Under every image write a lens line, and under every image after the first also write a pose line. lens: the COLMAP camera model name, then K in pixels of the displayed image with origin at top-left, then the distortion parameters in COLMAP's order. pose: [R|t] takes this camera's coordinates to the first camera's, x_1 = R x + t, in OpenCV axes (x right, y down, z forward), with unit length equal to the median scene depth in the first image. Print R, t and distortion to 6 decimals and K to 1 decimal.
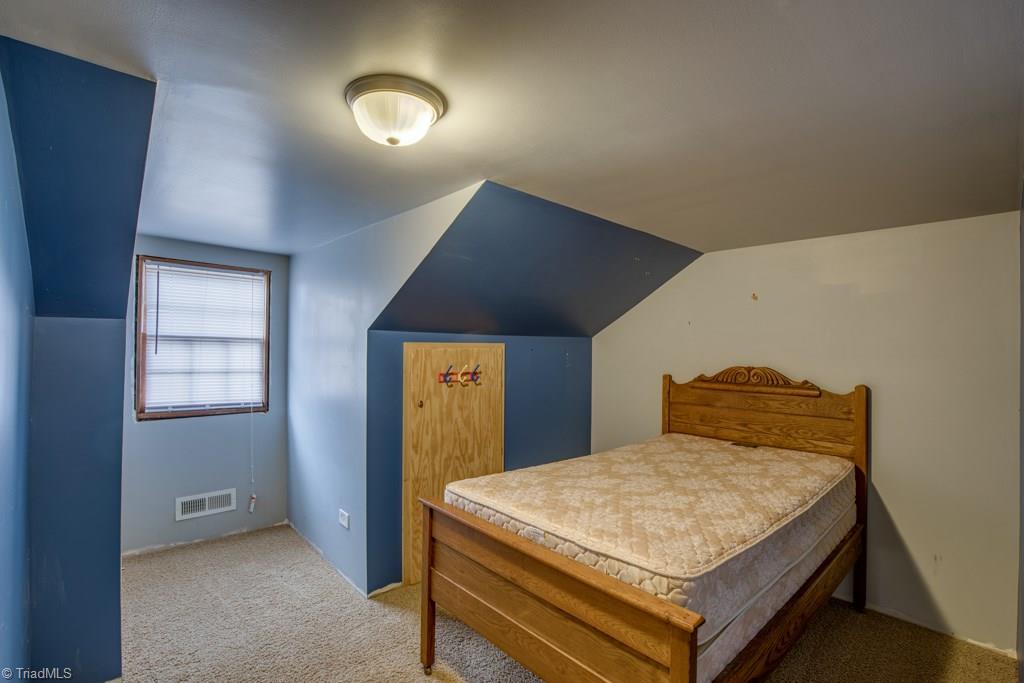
lens RADIAL K [[469.0, 0, 517.4], [0, 469.0, 340.7], [0, 0, 1]] dist [-0.041688, 0.009534]
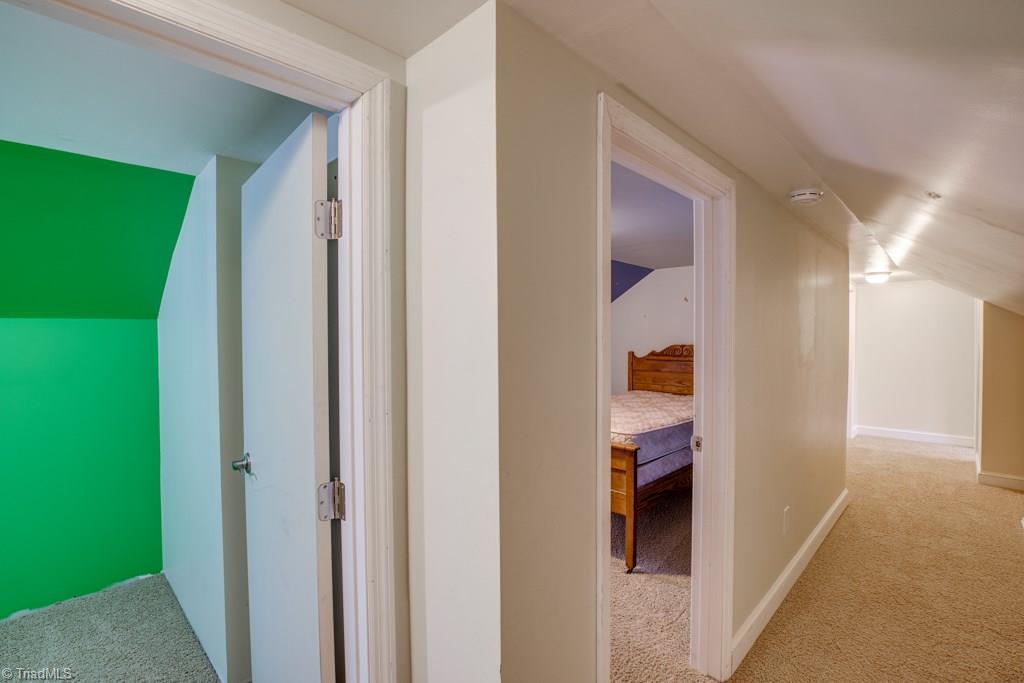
lens RADIAL K [[469.0, 0, 517.4], [0, 469.0, 340.7], [0, 0, 1]] dist [-0.041688, 0.009534]
pose [[0.998482, -0.015628, 0.052819, -0.130889], [0.014329, 0.999588, 0.024886, -0.004017], [-0.053186, -0.024091, 0.998294, -0.518475]]
